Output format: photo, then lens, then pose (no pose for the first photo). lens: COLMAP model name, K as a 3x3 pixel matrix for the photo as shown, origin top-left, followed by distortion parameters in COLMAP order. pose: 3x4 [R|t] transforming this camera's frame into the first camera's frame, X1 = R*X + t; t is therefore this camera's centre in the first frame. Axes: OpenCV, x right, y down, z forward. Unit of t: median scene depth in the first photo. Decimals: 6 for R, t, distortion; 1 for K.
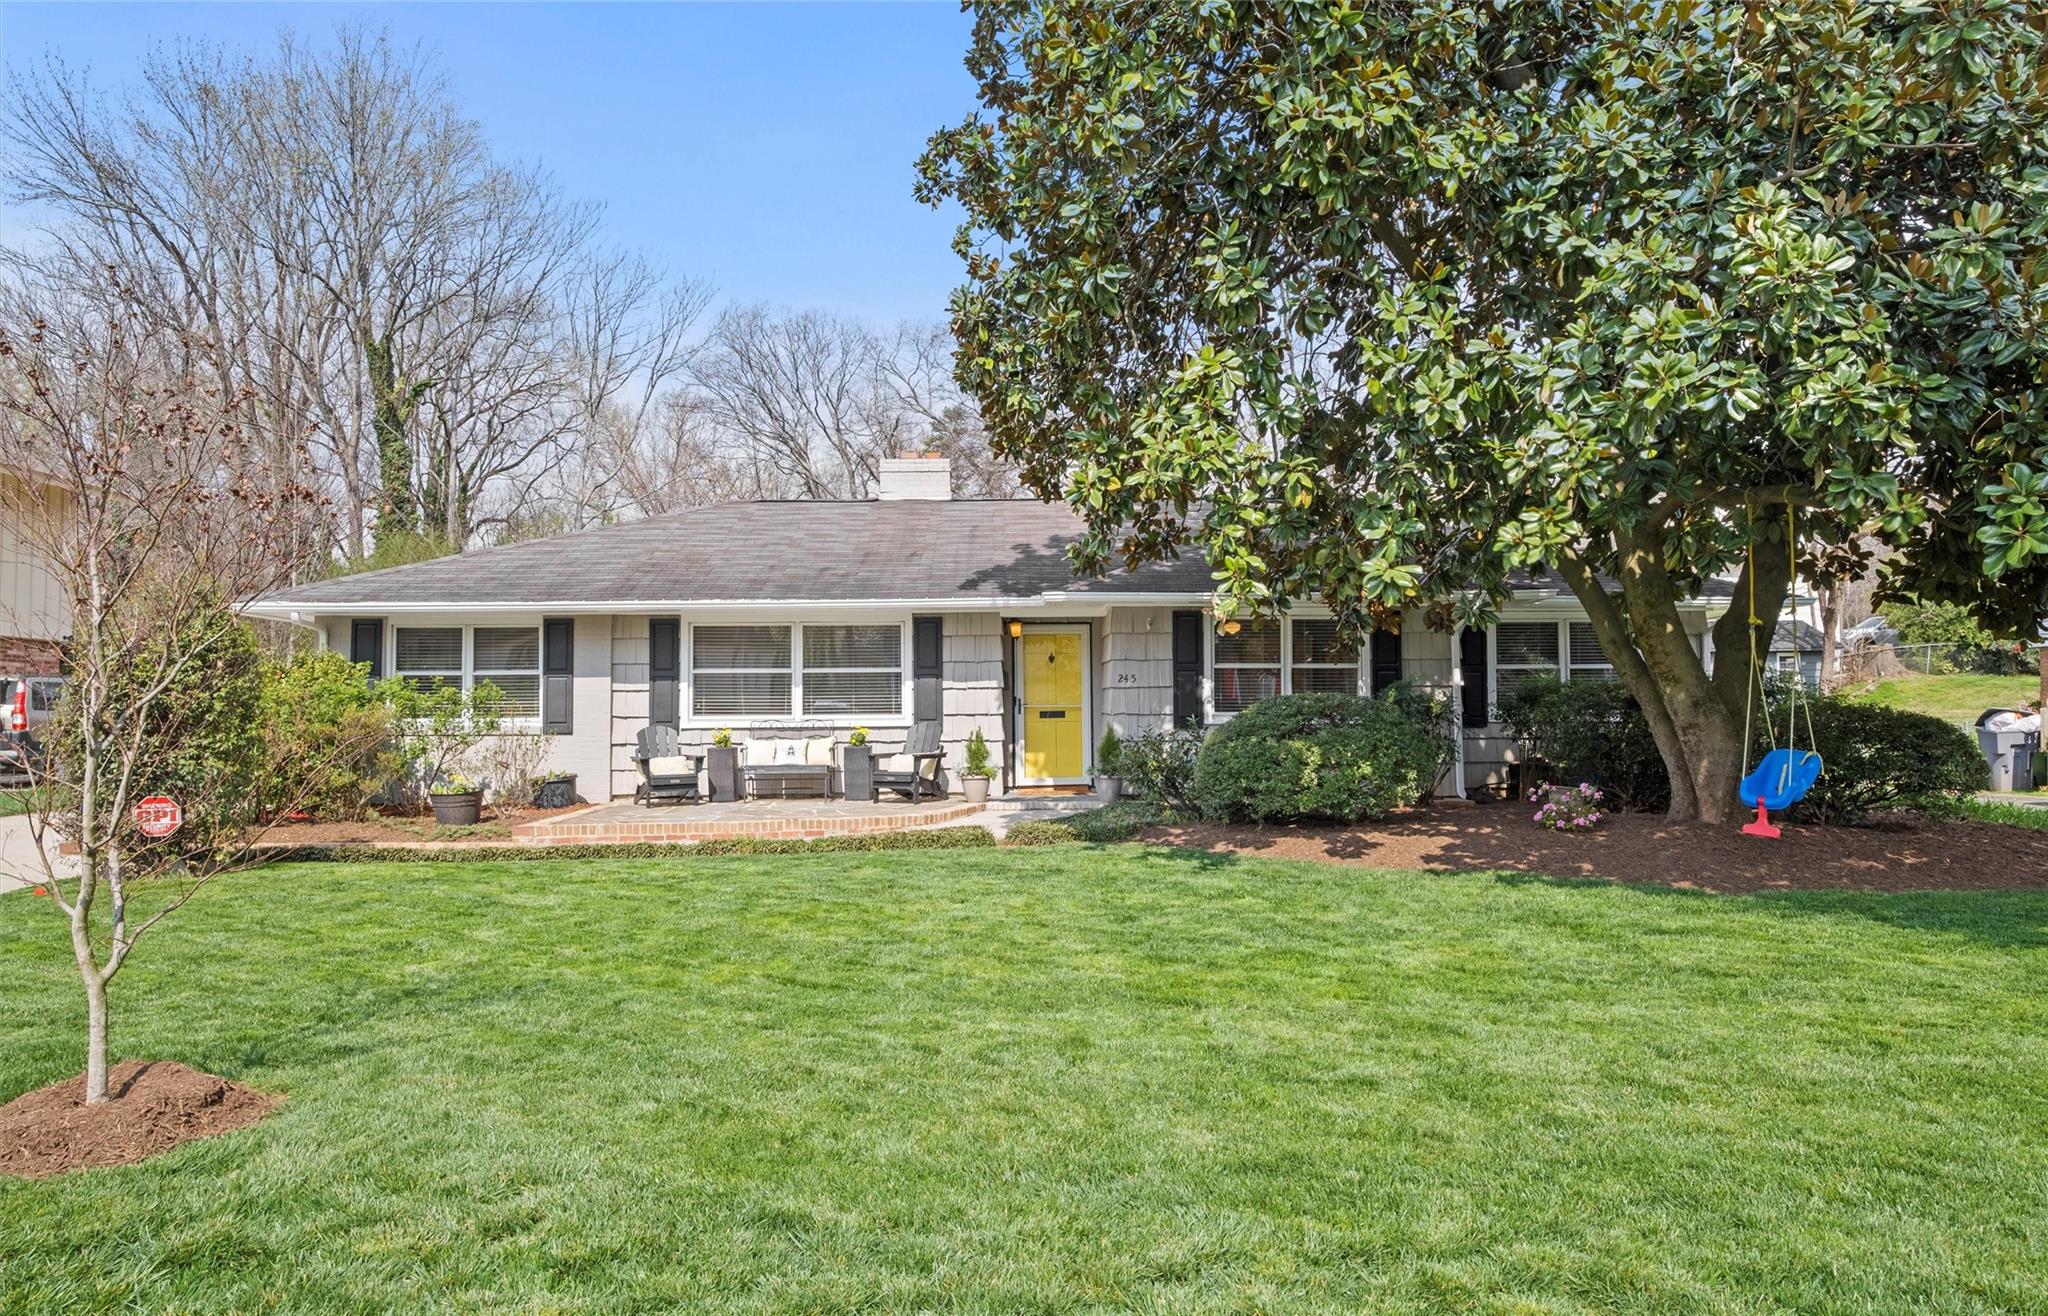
lens RADIAL K [[891.2, 0, 1028.3], [0, 891.2, 664.2], [0, 0, 1]] dist [0.001912, -0.005156]
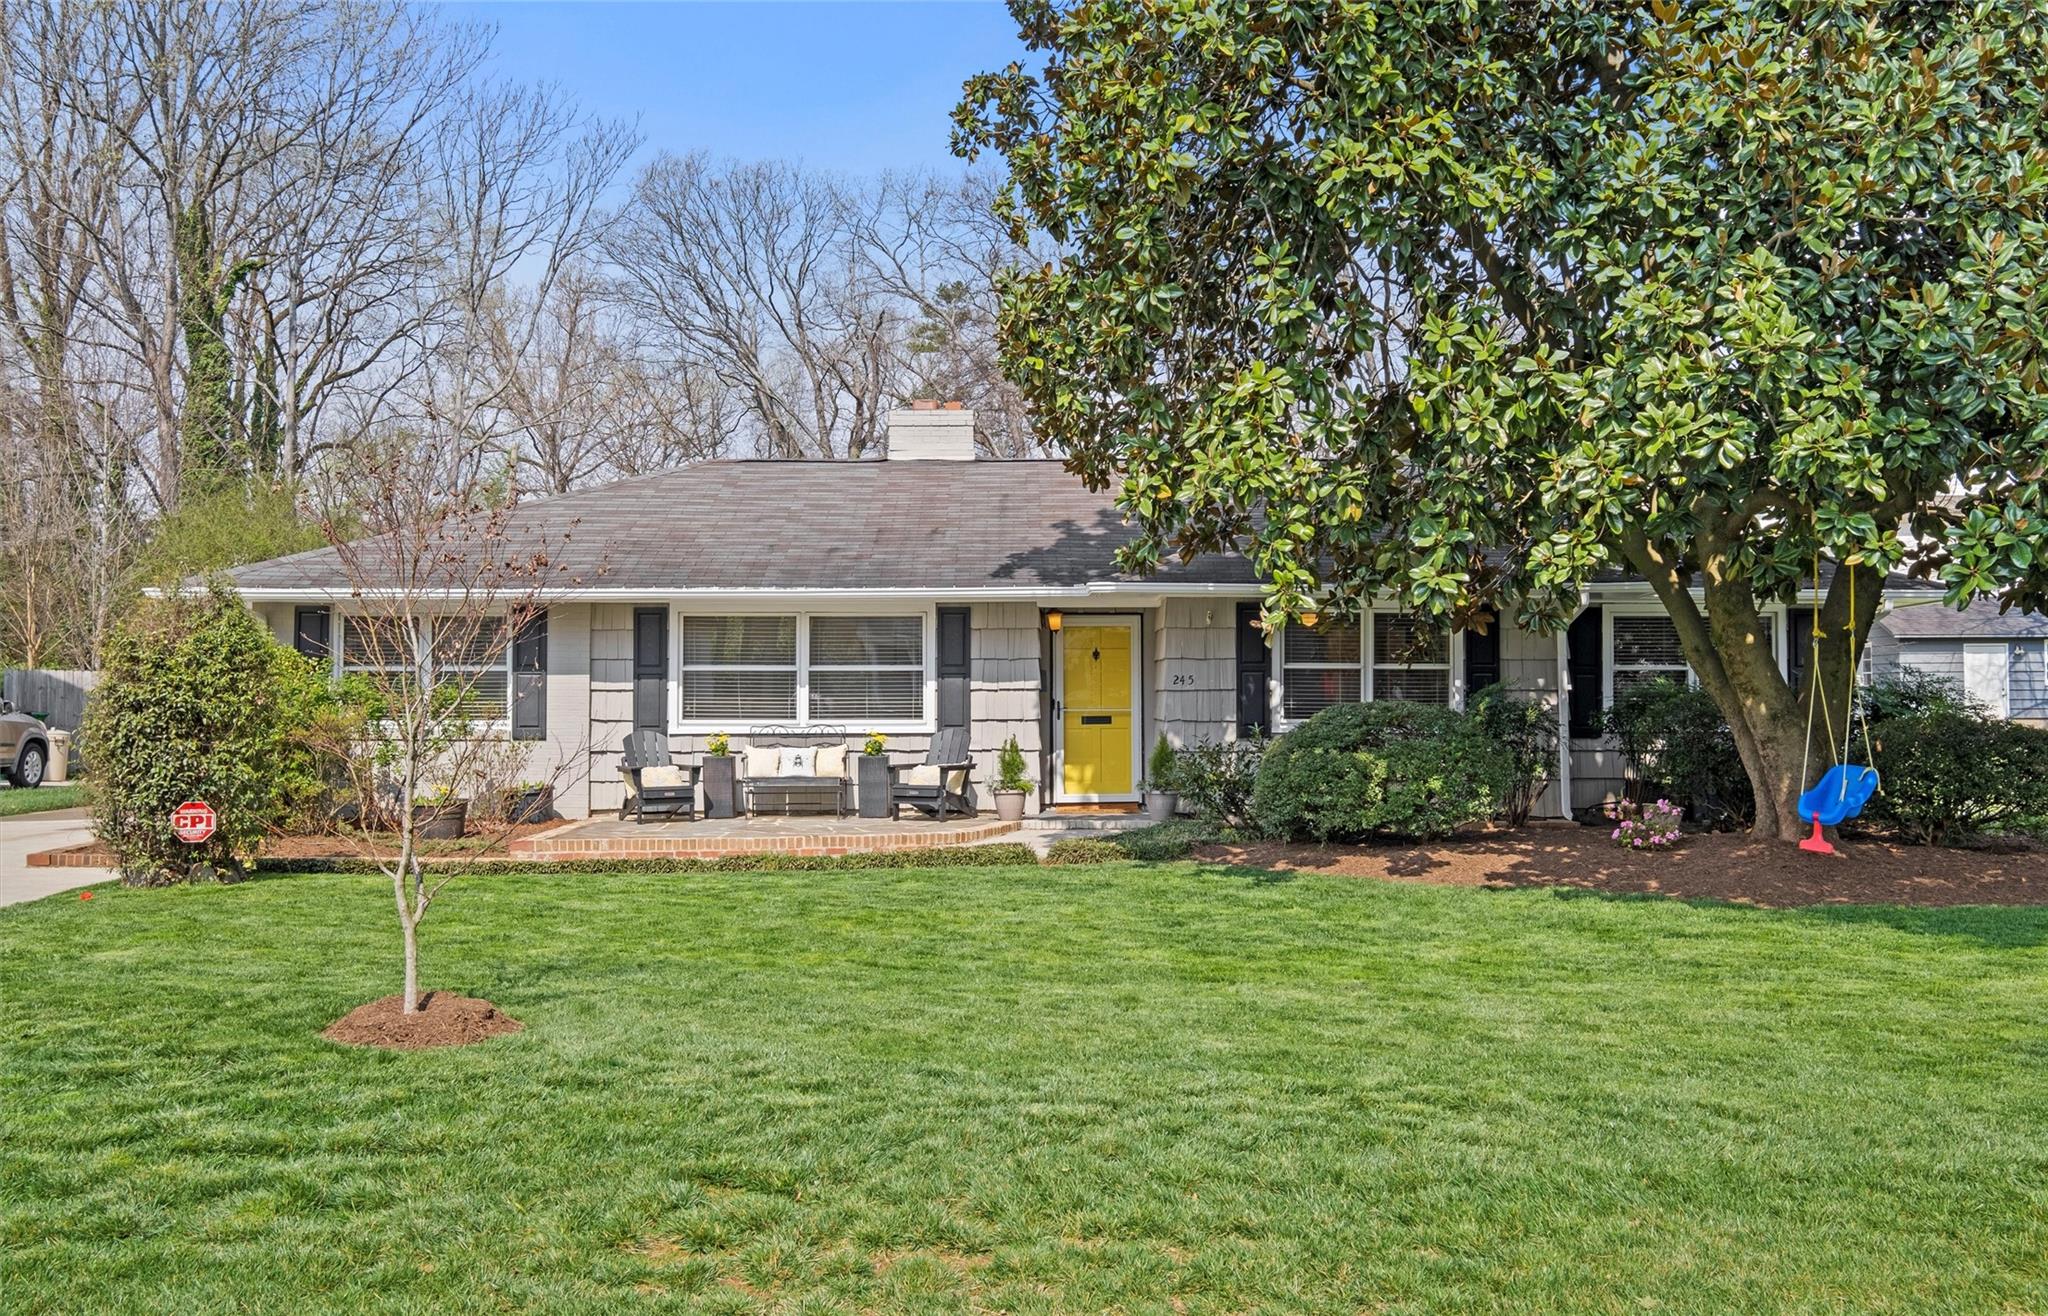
lens RADIAL K [[1463.1, 0, 1022.8], [0, 1463.1, 636.1], [0, 0, 1]] dist [-0.010020, -0.003453]
pose [[0.999927, 0.005428, -0.010793, -0.037341], [-0.005325, 0.999941, 0.009519, -0.047461], [0.010844, -0.009461, 0.999896, -0.516644]]
